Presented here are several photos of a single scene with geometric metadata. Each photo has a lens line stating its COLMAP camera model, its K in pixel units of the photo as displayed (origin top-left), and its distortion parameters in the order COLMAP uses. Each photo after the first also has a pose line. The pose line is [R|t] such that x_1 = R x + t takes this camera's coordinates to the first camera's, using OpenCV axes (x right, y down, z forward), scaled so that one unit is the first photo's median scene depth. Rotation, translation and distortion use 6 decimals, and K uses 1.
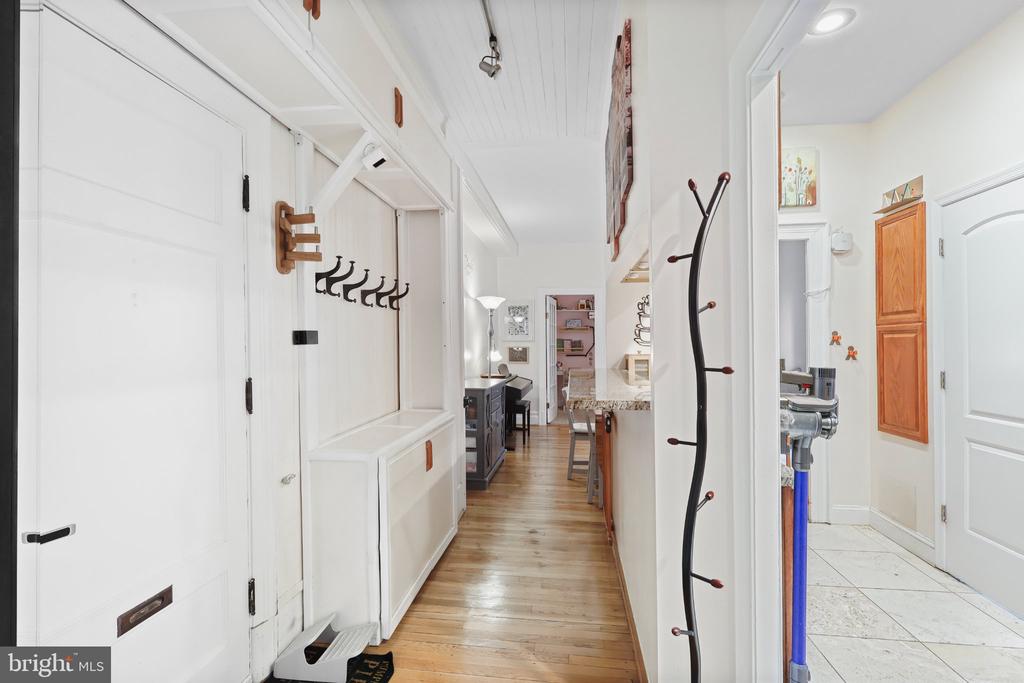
lens RADIAL K [[479.4, 0, 511.0], [0, 479.4, 340.6], [0, 0, 1]] dist [-0.003462, -0.001205]
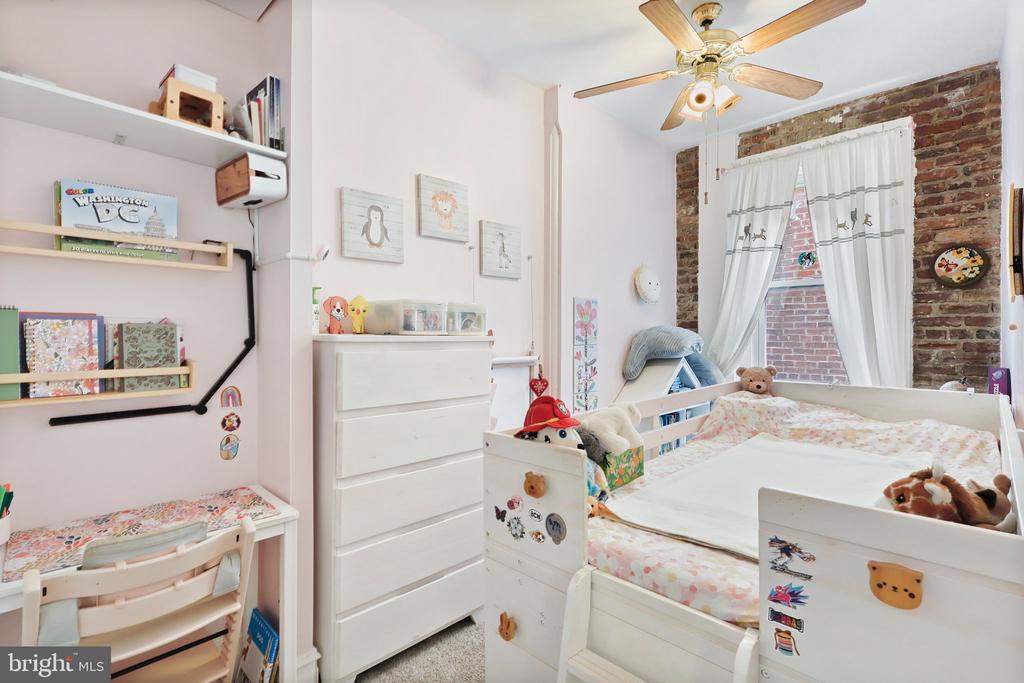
lens RADIAL K [[479.4, 0, 510.9], [0, 479.4, 337.8], [0, 0, 1]] dist [-0.003462, -0.001205]
pose [[0.611724, 0.005168, 0.791054, 0.085726], [-0.001917, 0.999985, -0.005050, 0.005590], [-0.791069, 0.001573, 0.611725, 0.802960]]
